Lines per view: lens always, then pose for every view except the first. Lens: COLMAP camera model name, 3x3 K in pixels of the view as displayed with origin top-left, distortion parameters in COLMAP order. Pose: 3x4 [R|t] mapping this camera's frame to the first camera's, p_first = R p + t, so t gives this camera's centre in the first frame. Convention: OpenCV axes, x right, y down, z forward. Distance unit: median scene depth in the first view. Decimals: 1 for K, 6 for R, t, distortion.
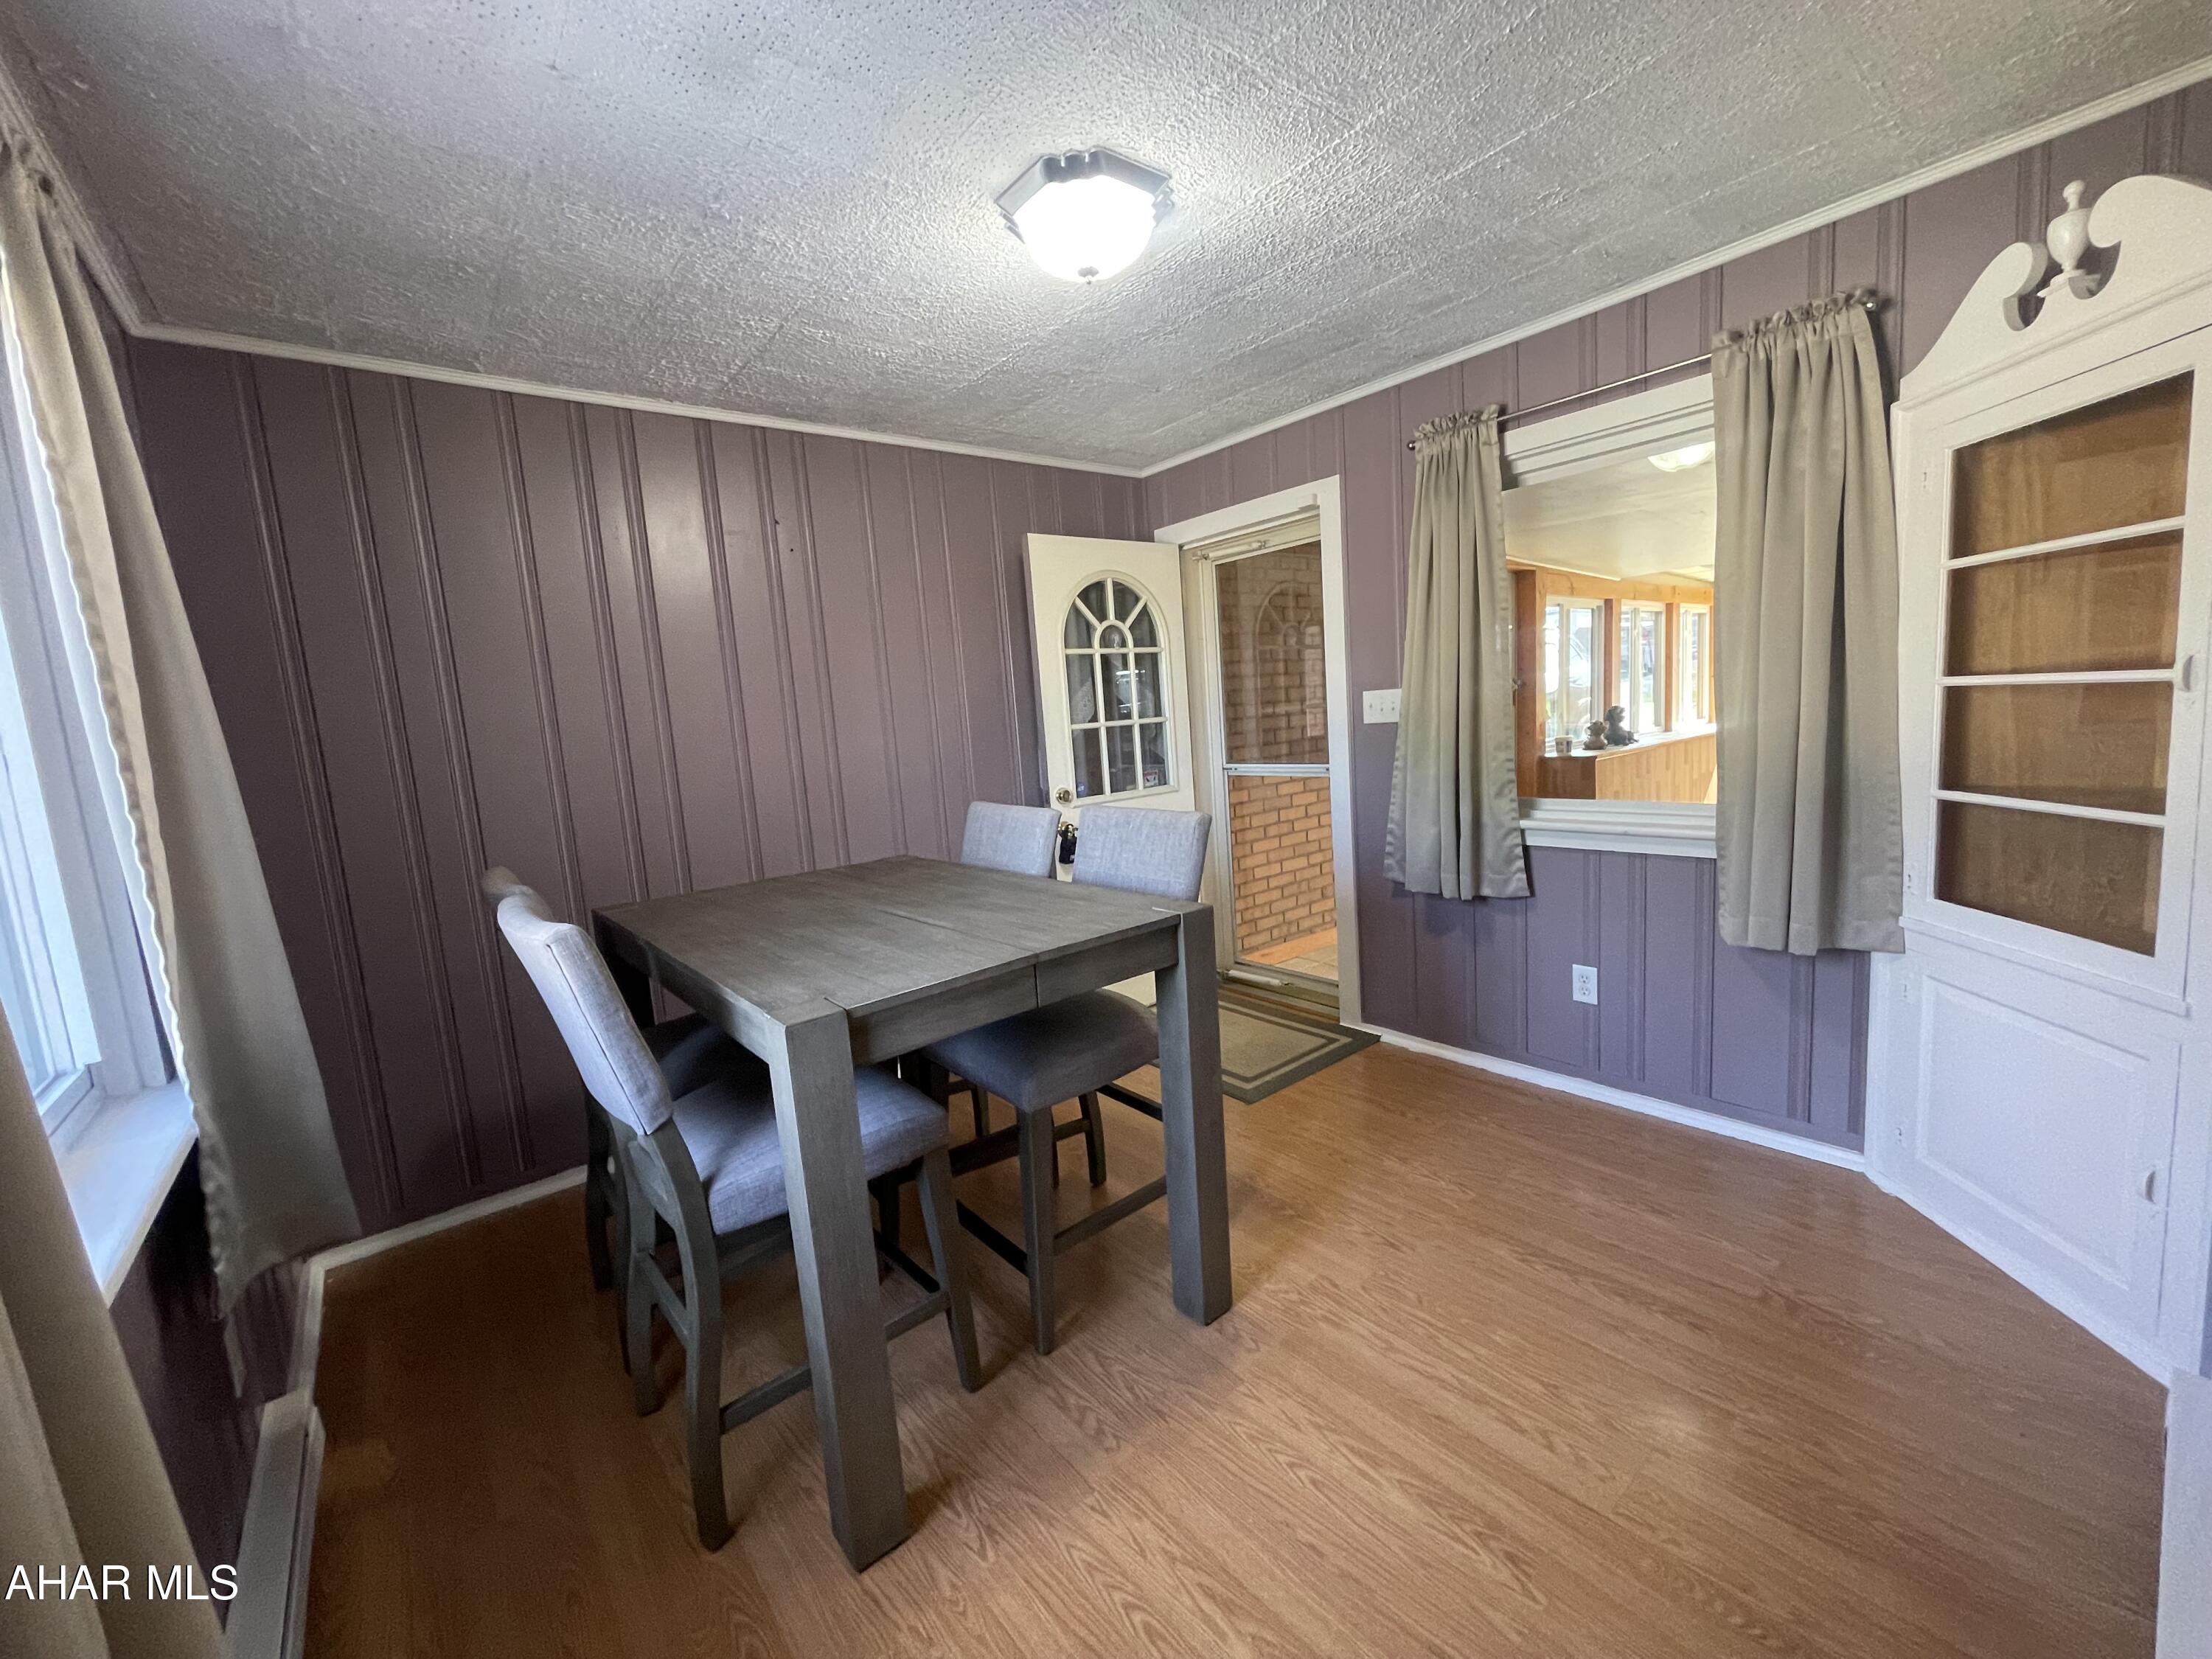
lens RADIAL K [[892.9, 0, 1111.0], [0, 892.9, 835.6], [0, 0, 1]] dist [-0.002699, 0.000158]
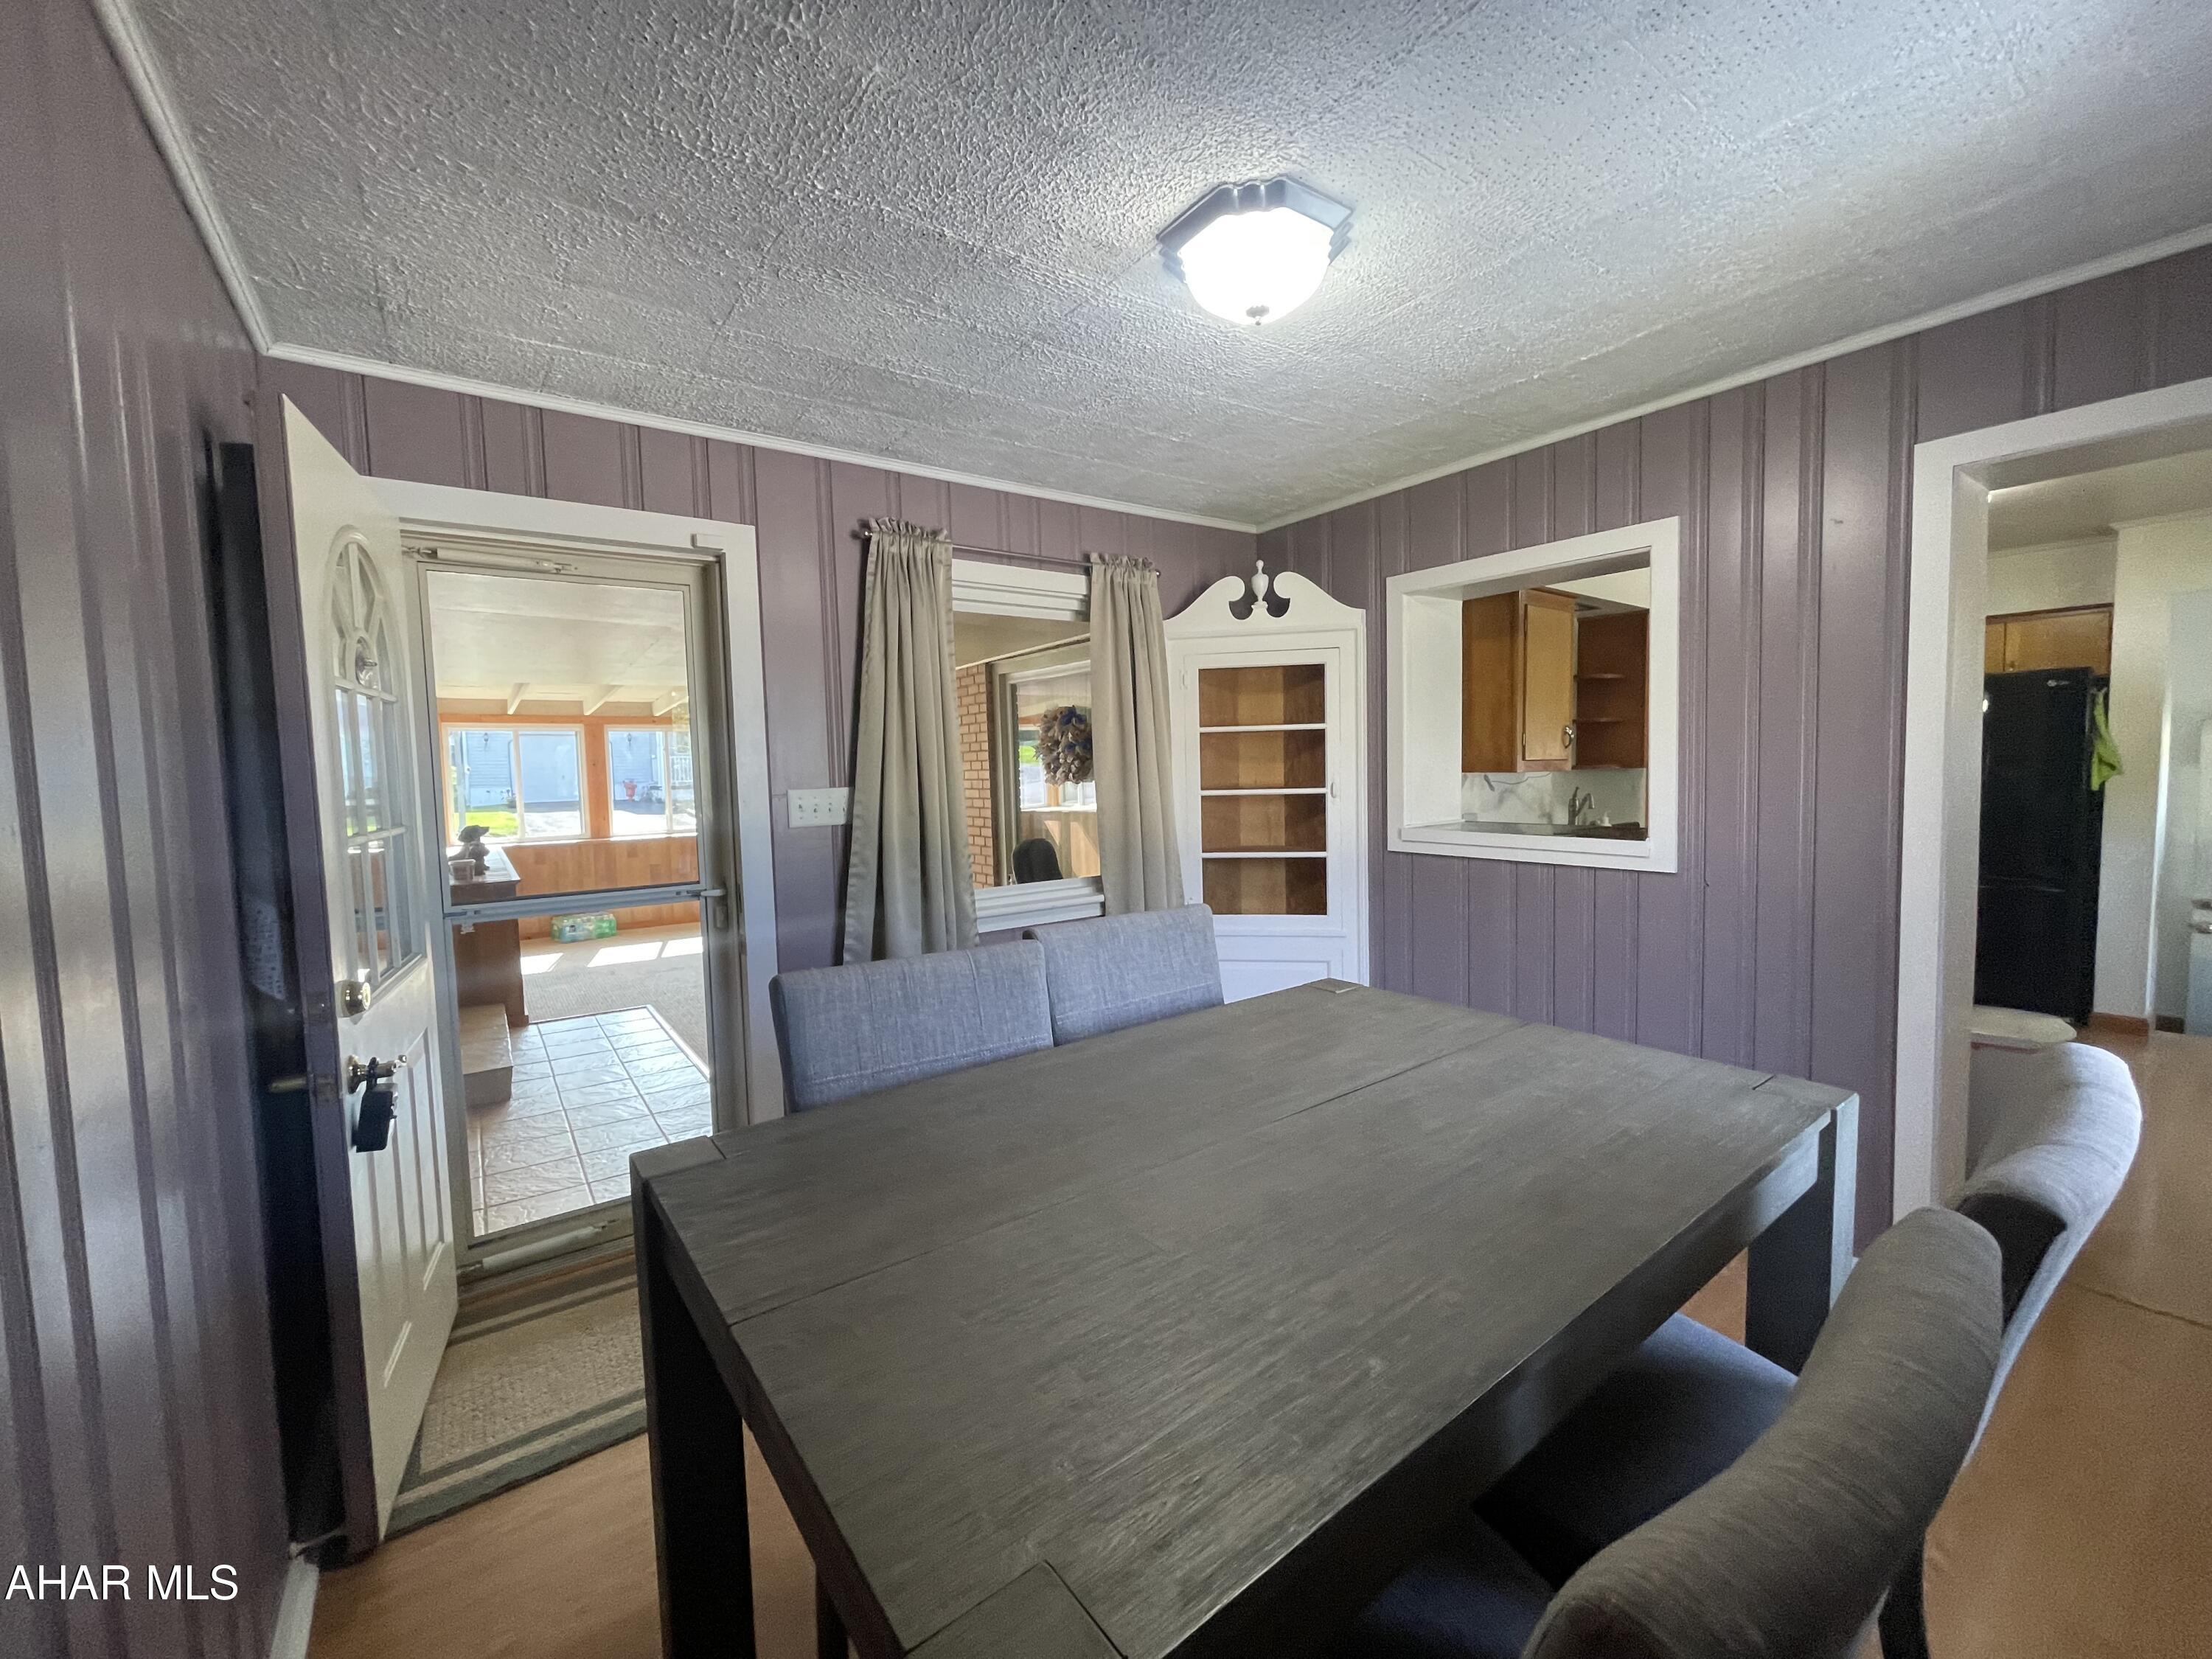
lens RADIAL K [[892.9, 0, 1116.7], [0, 892.9, 821.8], [0, 0, 1]] dist [-0.002699, 0.000158]
pose [[0.051842, -0.000165, 0.998655, -0.861052], [0.153893, 0.988056, -0.007826, -0.126433], [-0.986727, 0.154092, 0.051248, 1.072591]]
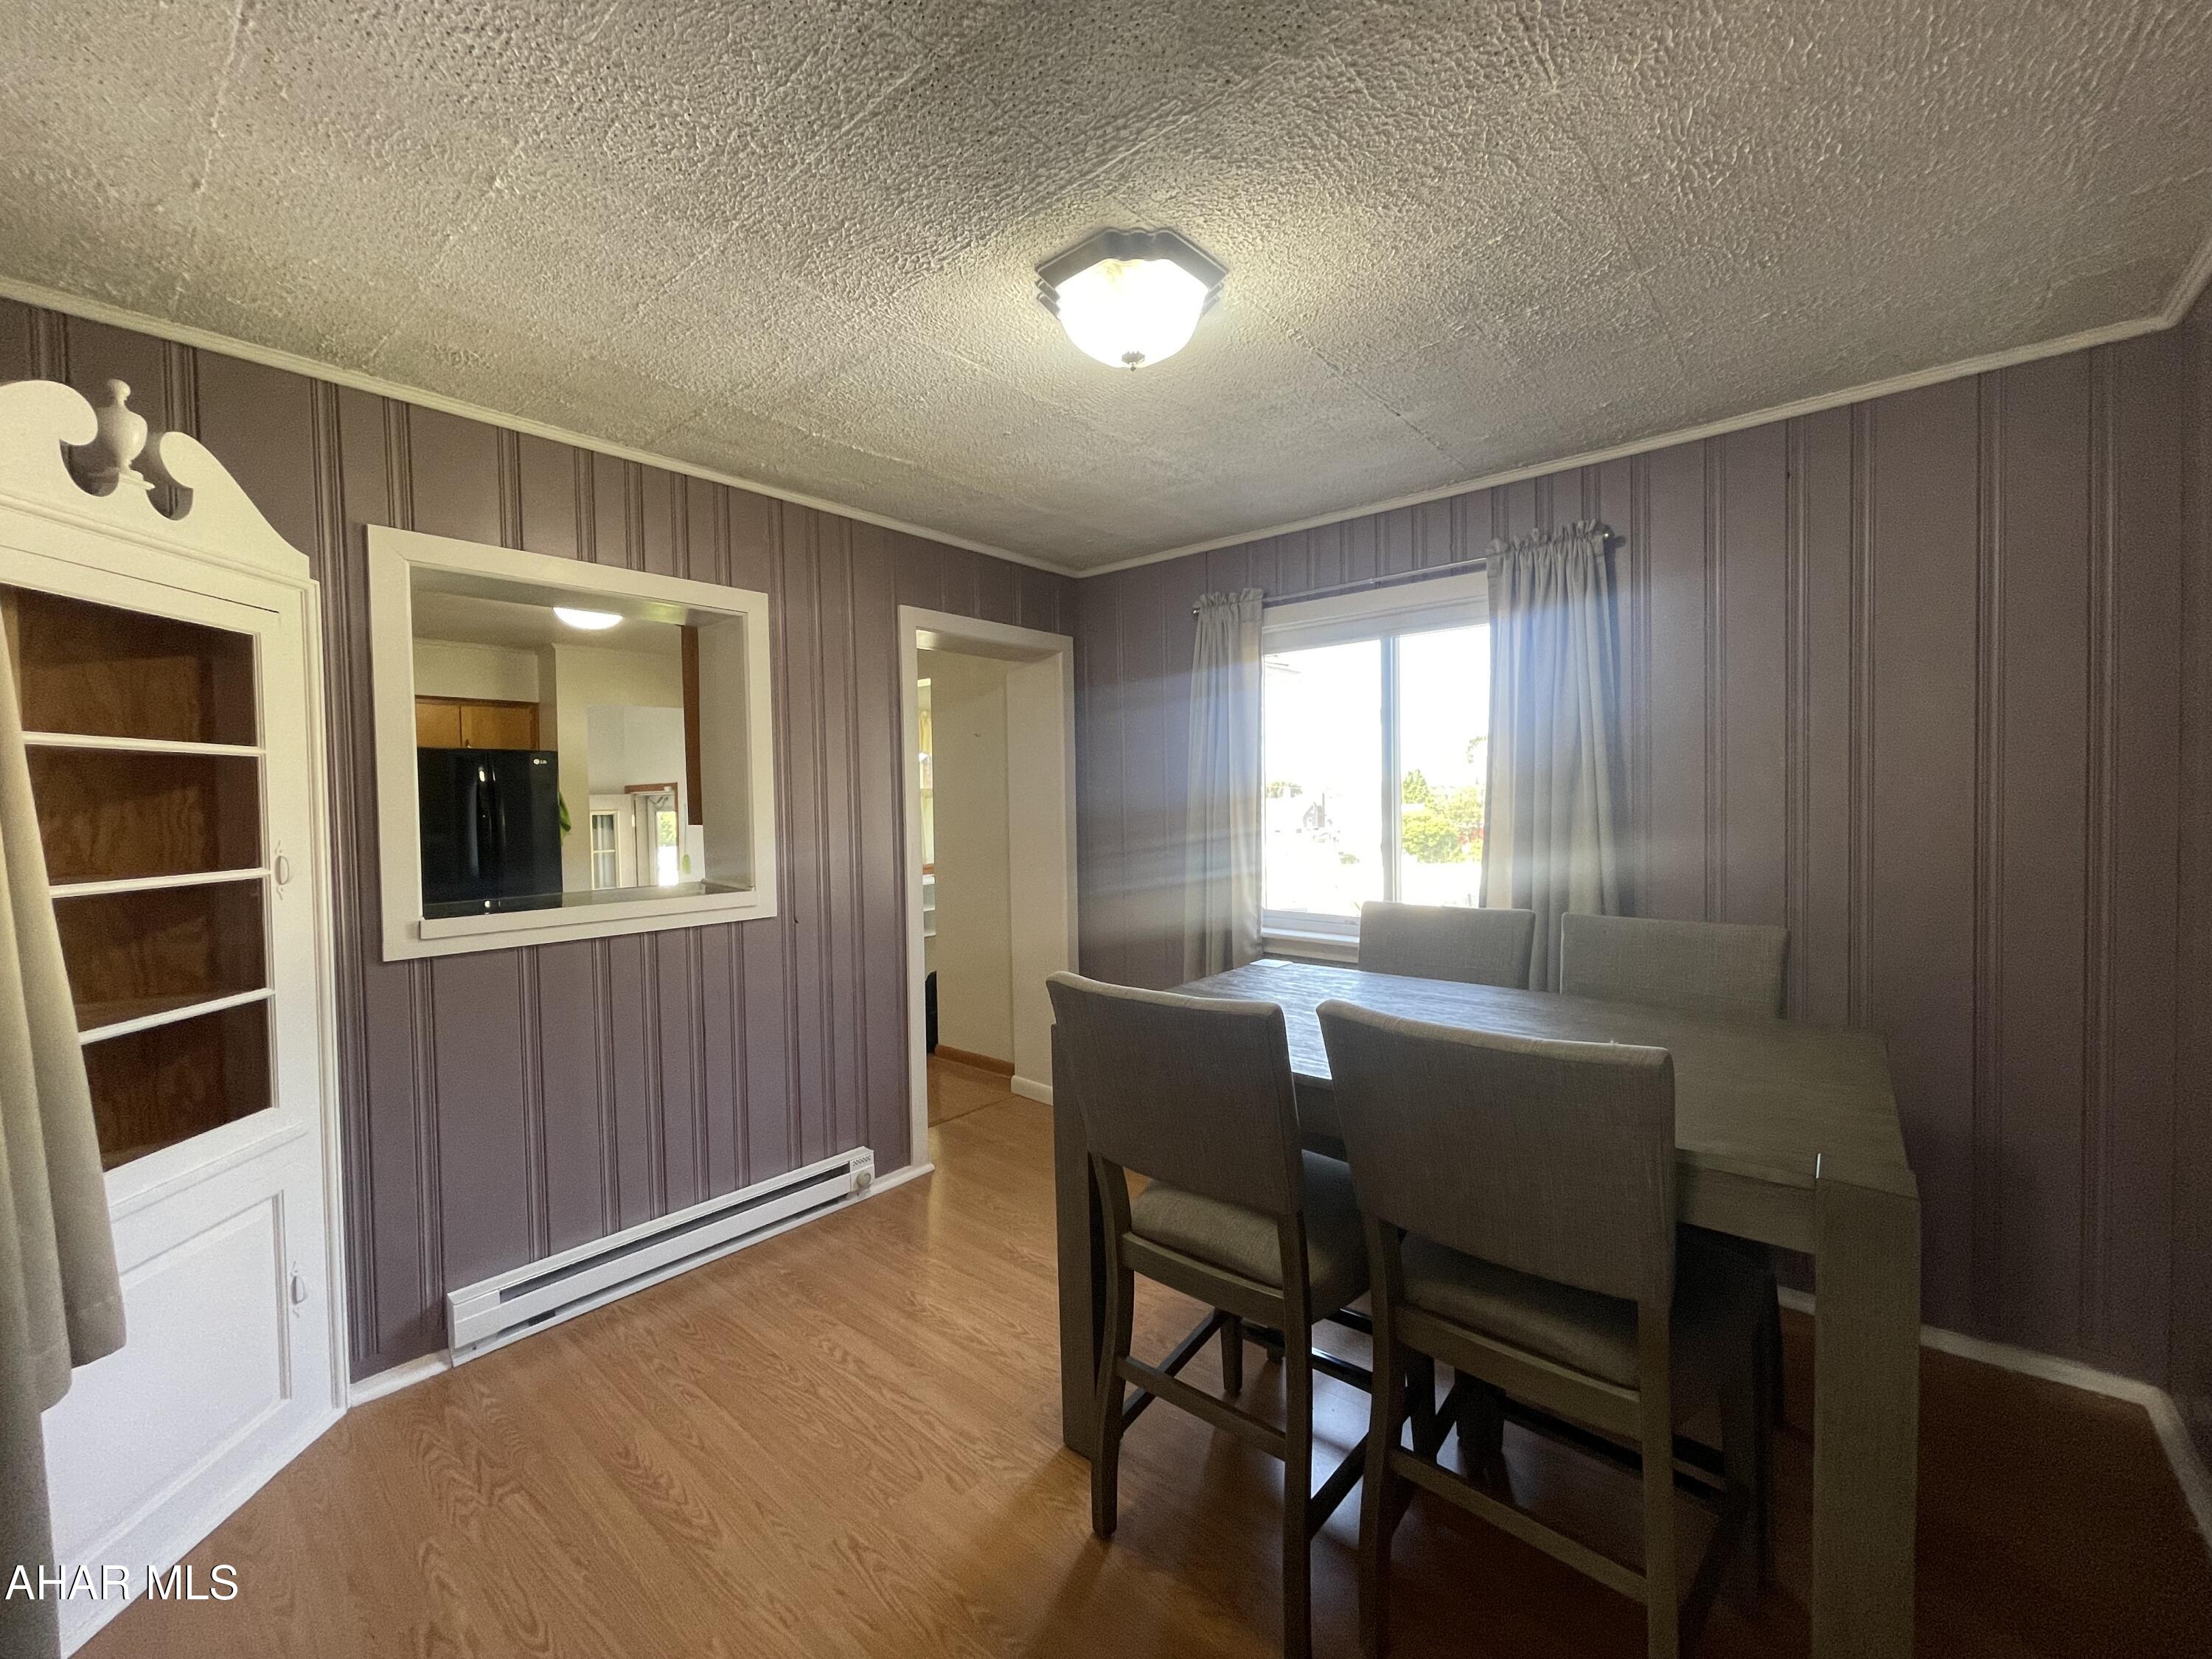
lens RADIAL K [[892.9, 0, 1112.3], [0, 892.9, 826.7], [0, 0, 1]] dist [-0.002699, 0.000158]
pose [[-0.980253, 0.087051, -0.177557, 0.189325], [0.055956, 0.983302, 0.173163, -0.295105], [0.189666, 0.159808, -0.968756, 1.806496]]
